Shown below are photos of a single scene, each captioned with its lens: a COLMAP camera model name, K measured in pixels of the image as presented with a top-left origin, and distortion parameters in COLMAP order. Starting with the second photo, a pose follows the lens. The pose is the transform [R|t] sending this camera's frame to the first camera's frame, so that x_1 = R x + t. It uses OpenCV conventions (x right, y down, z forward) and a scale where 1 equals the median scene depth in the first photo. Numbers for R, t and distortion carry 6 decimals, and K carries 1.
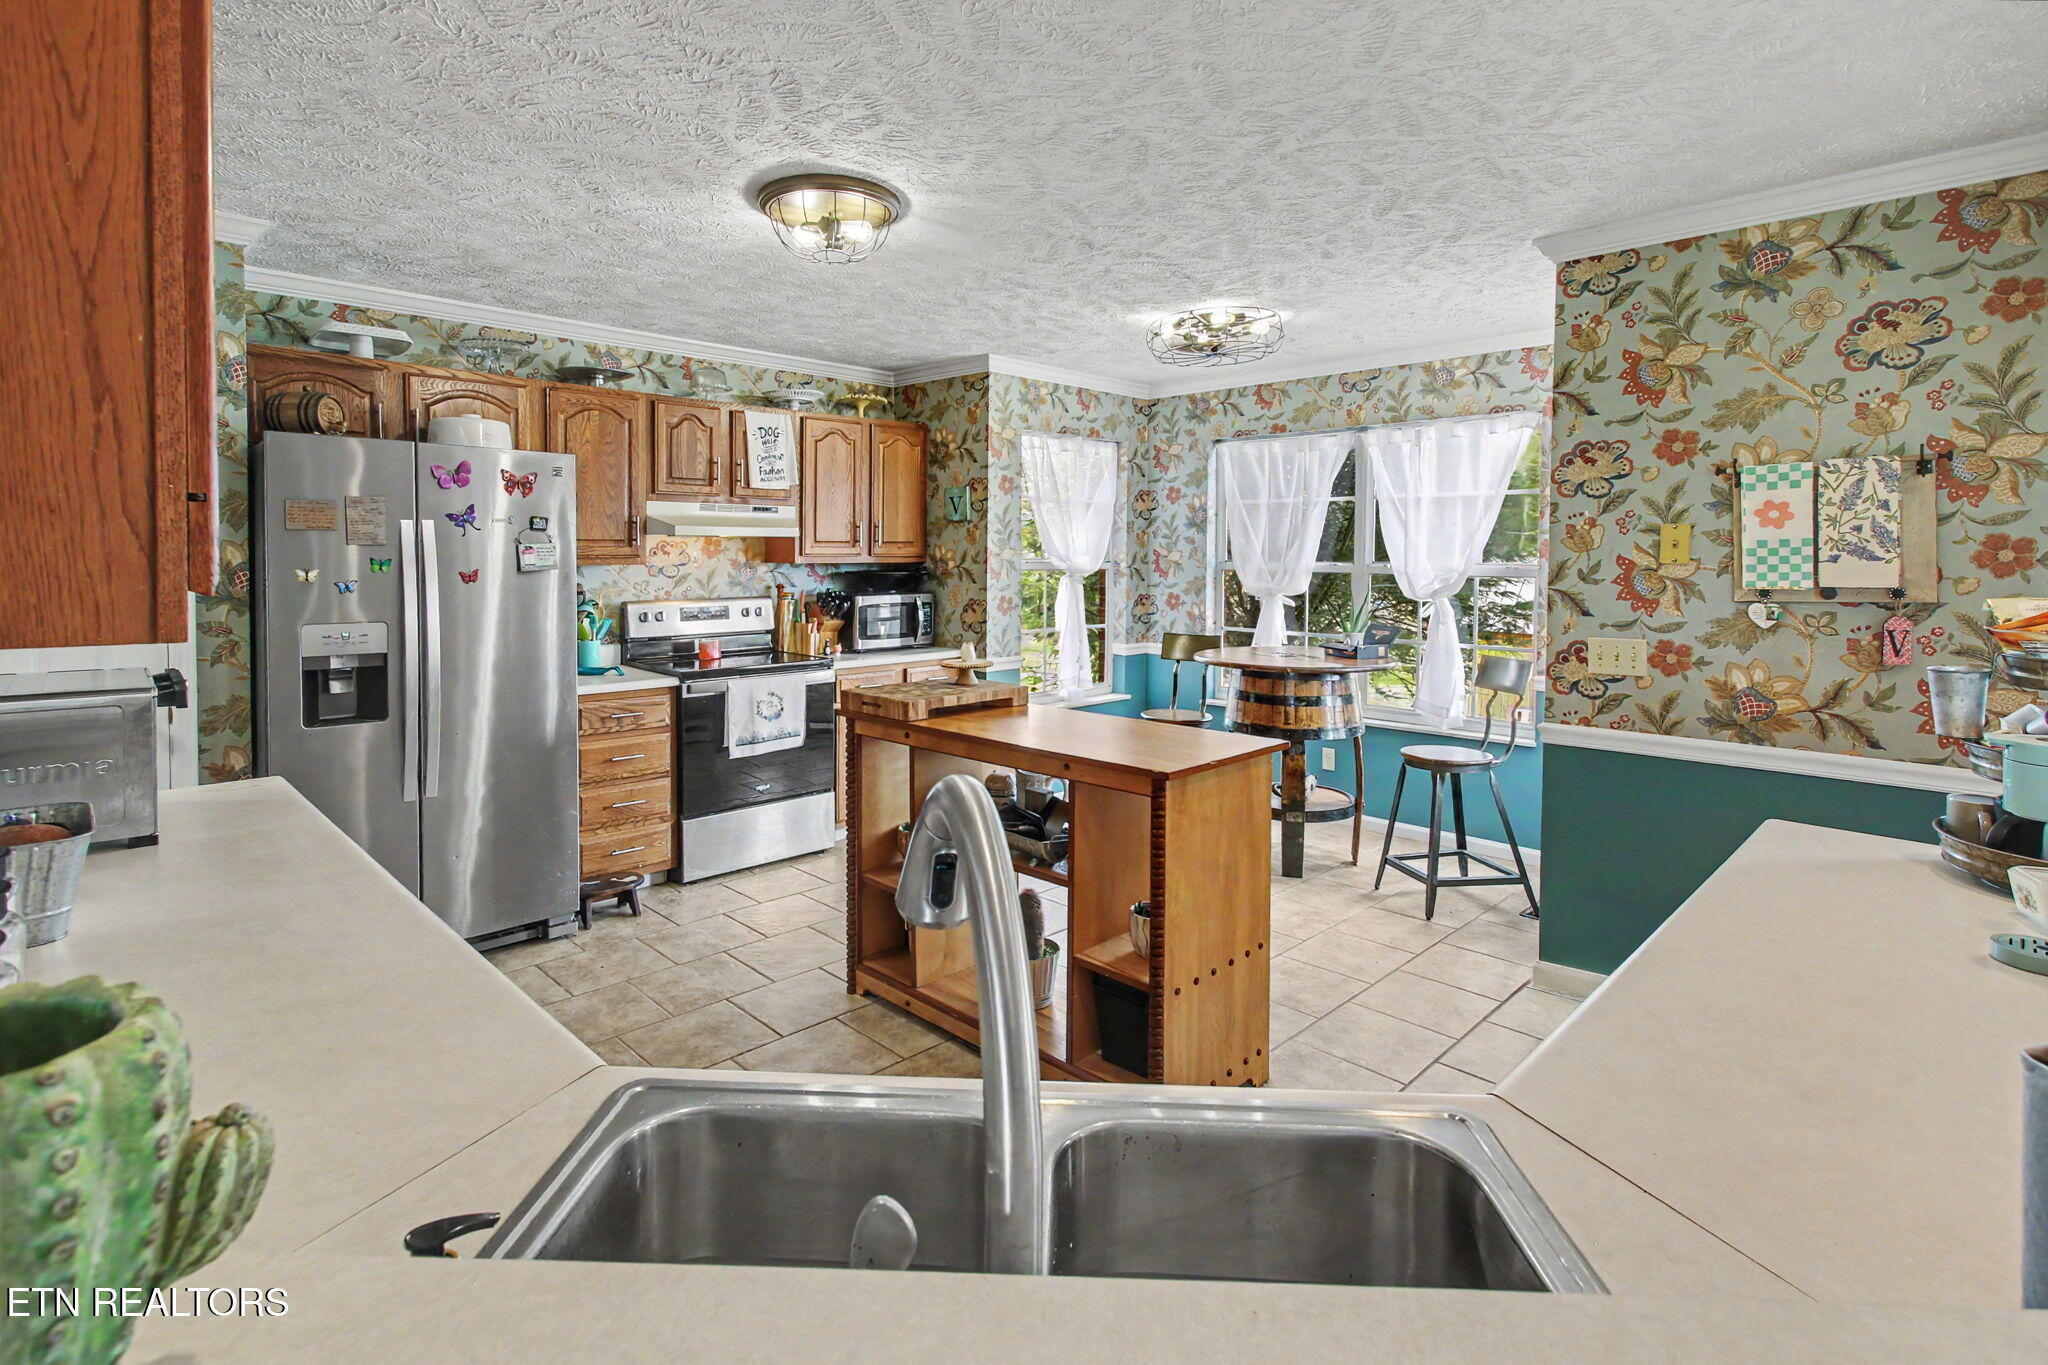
lens RADIAL K [[985.1, 0, 1015.1], [0, 985.1, 604.9], [0, 0, 1]] dist [0.008382, 0.000708]
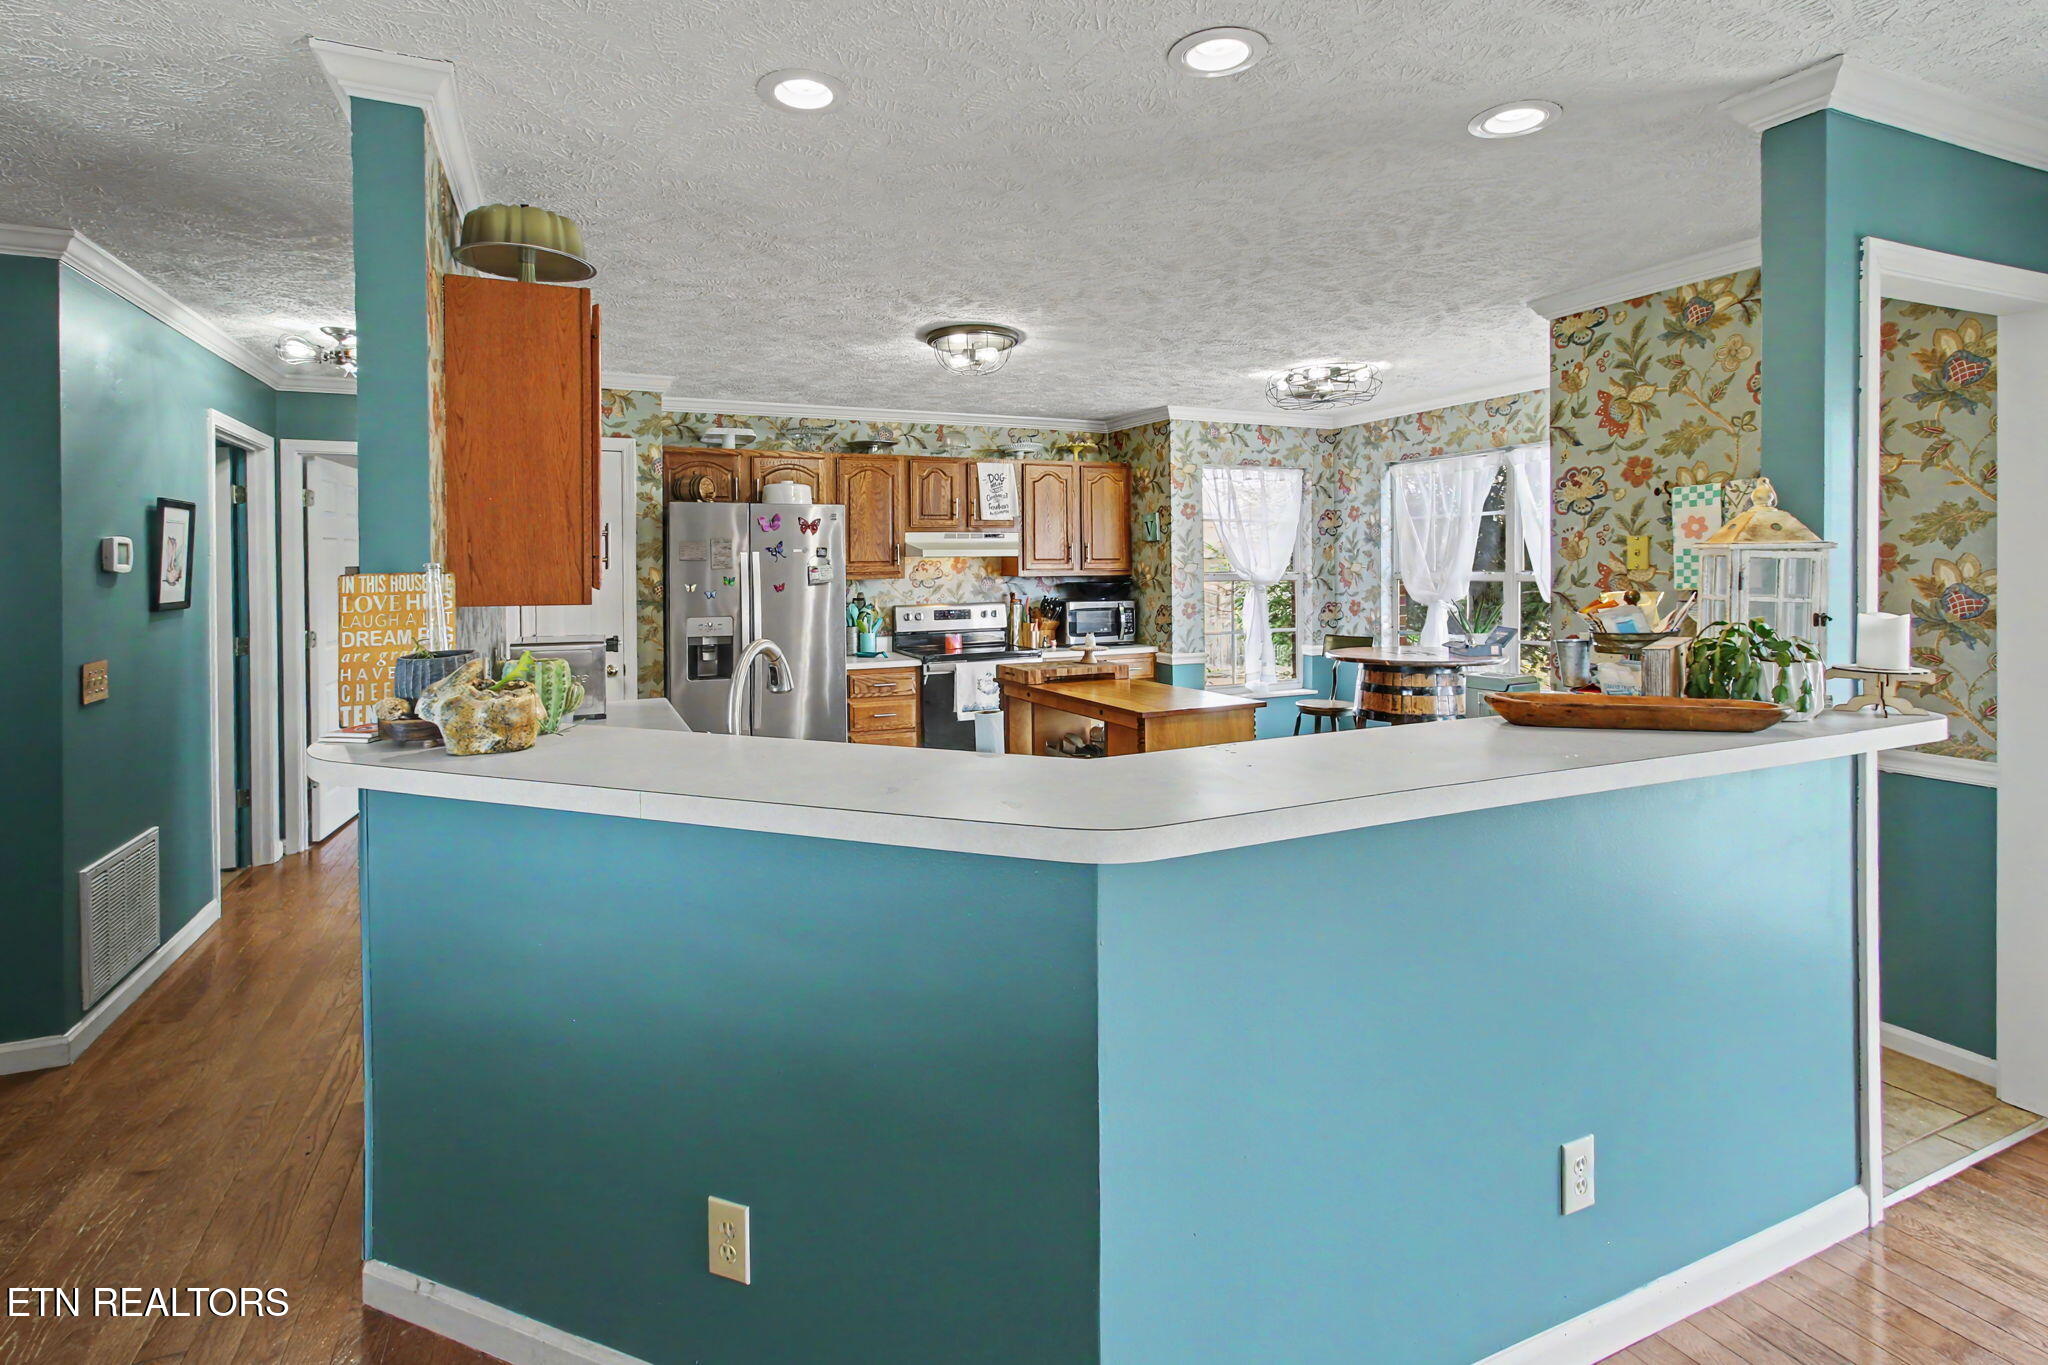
lens RADIAL K [[985.1, 0, 1015.1], [0, 985.1, 604.9], [0, 0, 1]] dist [0.008382, 0.000708]
pose [[0.936821, -0.000017, -0.349810, 0.245247], [-0.005096, 0.999893, -0.013697, 0.013241], [0.349773, 0.014614, 0.936721, -0.235056]]
